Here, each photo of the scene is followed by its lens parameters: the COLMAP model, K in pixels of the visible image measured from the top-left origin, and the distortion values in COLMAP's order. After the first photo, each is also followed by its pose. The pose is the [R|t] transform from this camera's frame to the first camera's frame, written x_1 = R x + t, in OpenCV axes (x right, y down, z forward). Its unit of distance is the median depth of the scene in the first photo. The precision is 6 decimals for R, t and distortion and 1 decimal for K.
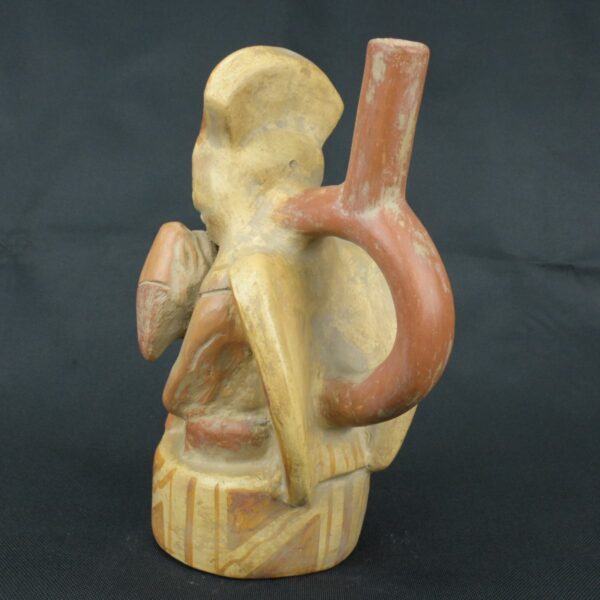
lens RADIAL K [[704.3, 0, 298.3], [0, 704.3, 299.9], [0, 0, 1]] dist [0.000918, 0.000000]
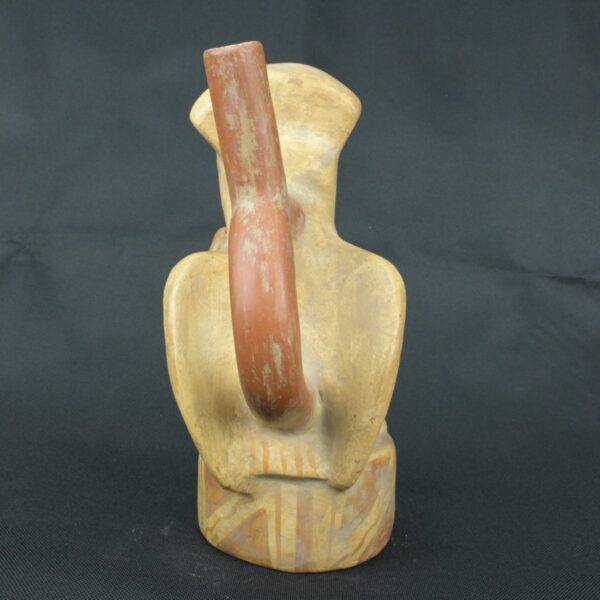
lens RADIAL K [[704.3, 0, 296.1], [0, 704.3, 300.4], [0, 0, 1]] dist [0.000918, 0.000000]
pose [[0.679310, 0.070661, -0.730442, 0.800155], [-0.103052, 0.994676, 0.000385, -0.003207], [0.726580, 0.075012, 0.682975, 0.315332]]
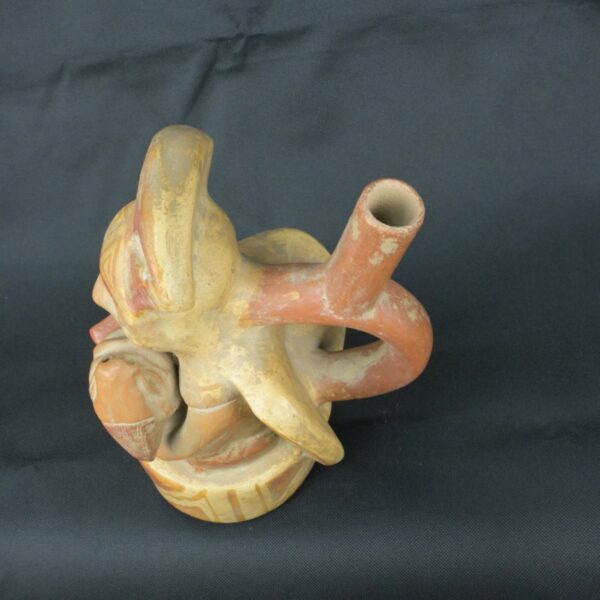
lens RADIAL K [[704.3, 0, 299.1], [0, 704.3, 299.0], [0, 0, 1]] dist [0.000918, 0.000000]
pose [[0.743697, -0.593607, 0.307483, -0.240137], [0.221480, 0.652751, 0.724474, -0.782755], [-0.630762, -0.470687, 0.616922, 0.373337]]
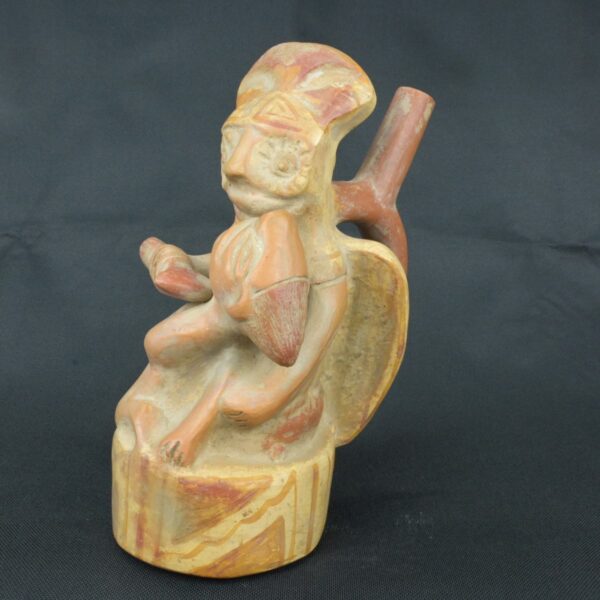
lens RADIAL K [[704.3, 0, 296.2], [0, 704.3, 297.6], [0, 0, 1]] dist [0.000918, 0.000000]
pose [[-0.013873, -0.141055, 0.989904, -1.142445], [0.053449, 0.988480, 0.141602, -0.132581], [-0.998474, 0.054874, -0.006174, 1.044785]]
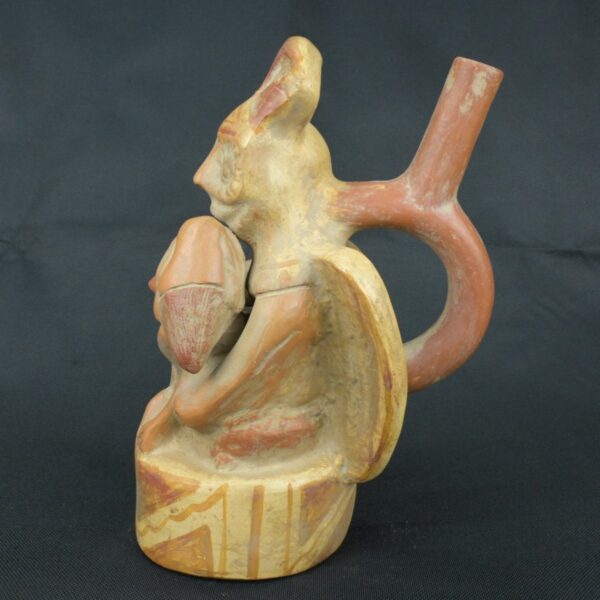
lens RADIAL K [[704.3, 0, 297.8], [0, 704.3, 298.2], [0, 0, 1]] dist [0.000918, 0.000000]
pose [[0.734787, -0.097322, 0.671279, -0.740300], [0.072888, 0.995252, 0.064507, -0.058581], [-0.674370, 0.001529, 0.738392, 0.269074]]
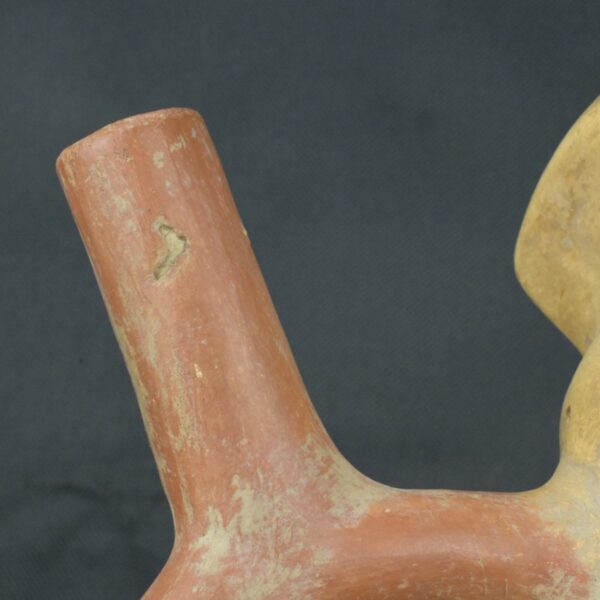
lens RADIAL K [[1965.2, 0, 300.3], [0, 1965.2, 299.4], [0, 0, 1]] dist [-0.014761, 0.000000]
pose [[-0.488831, -0.017840, -0.872196, 0.845139], [-0.119724, 0.991703, 0.046816, -0.272405], [0.864124, 0.127308, -0.486911, 1.313802]]
